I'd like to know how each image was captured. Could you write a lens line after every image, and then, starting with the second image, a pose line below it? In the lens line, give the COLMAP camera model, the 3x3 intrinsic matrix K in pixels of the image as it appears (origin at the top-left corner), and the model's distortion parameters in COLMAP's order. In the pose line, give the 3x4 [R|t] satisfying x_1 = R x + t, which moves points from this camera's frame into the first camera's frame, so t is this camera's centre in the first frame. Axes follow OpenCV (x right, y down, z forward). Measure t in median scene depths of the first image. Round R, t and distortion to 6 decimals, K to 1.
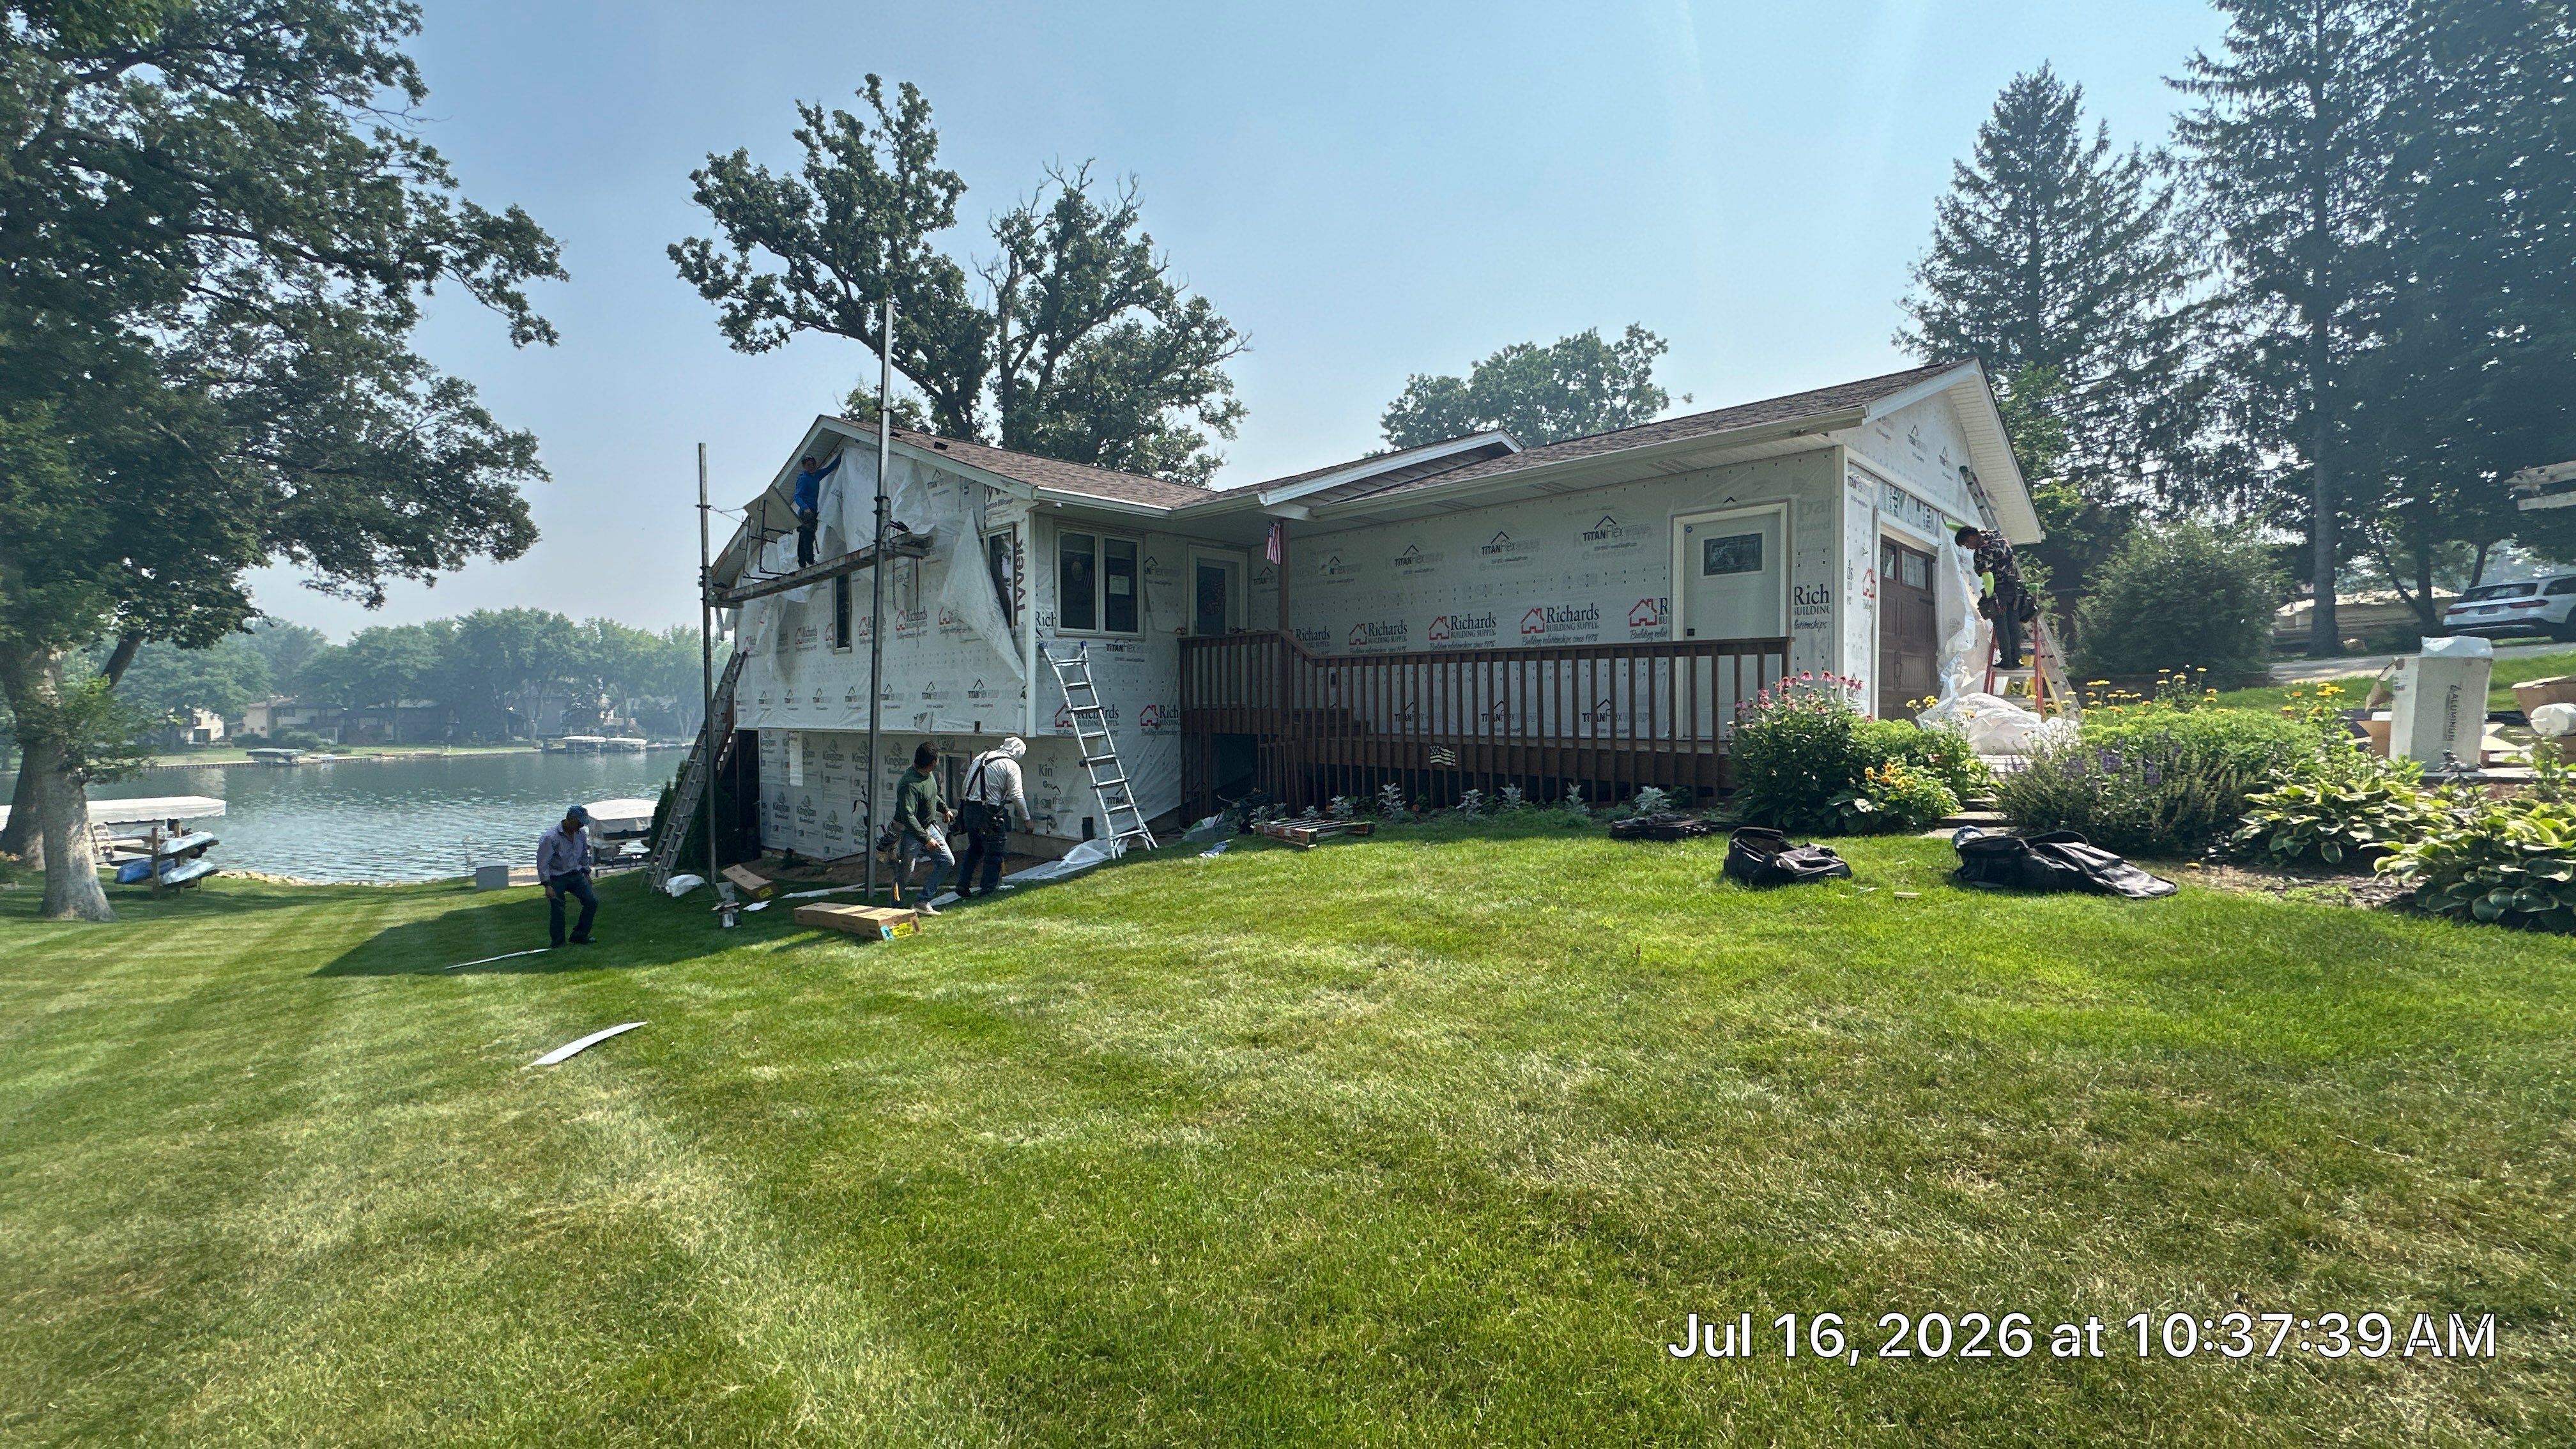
lens RADIAL K [[1041.1, 0, 1288.0], [0, 1041.1, 724.5], [0, 0, 1]] dist [-0.000930, -0.000062]
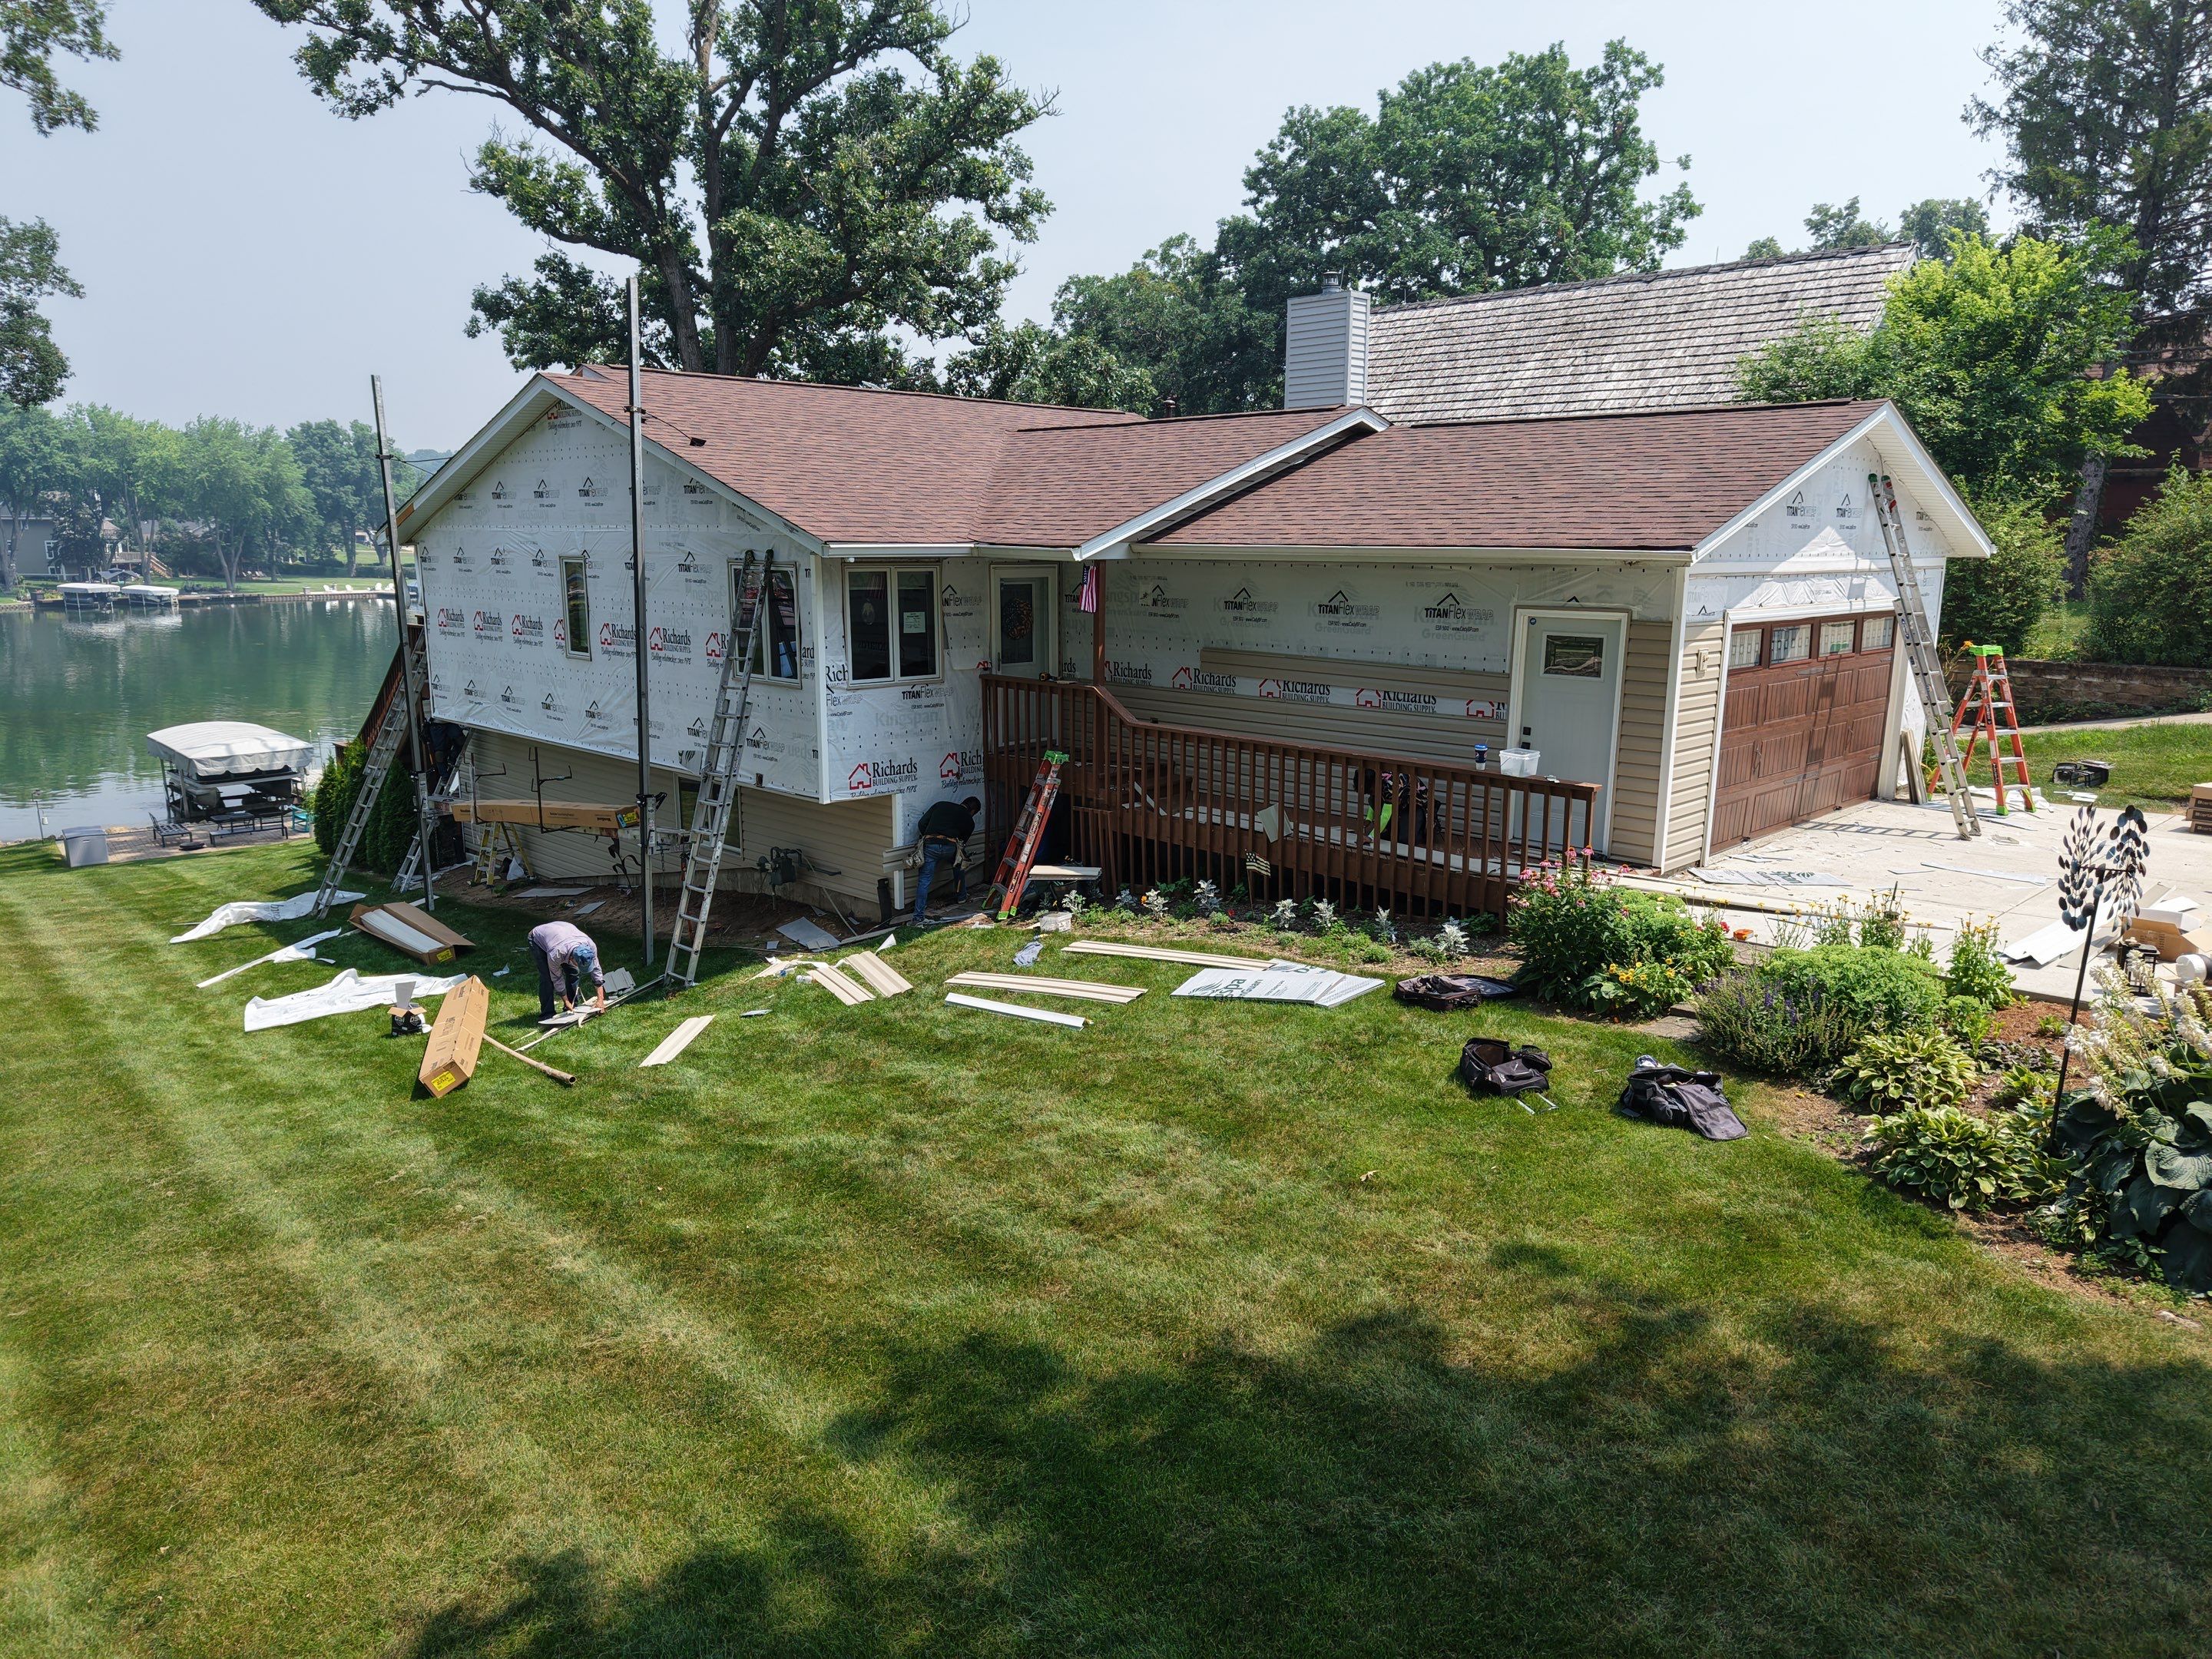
lens RADIAL K [[1519.7, 0, 1106.0], [0, 1519.7, 829.5], [0, 0, 1]] dist [0.050360, -0.047411]
pose [[0.999962, 0.008706, 0.000846, 0.000561], [-0.008712, 0.982724, 0.184870, -0.075189], [0.000778, -0.184870, 0.982763, -0.114233]]
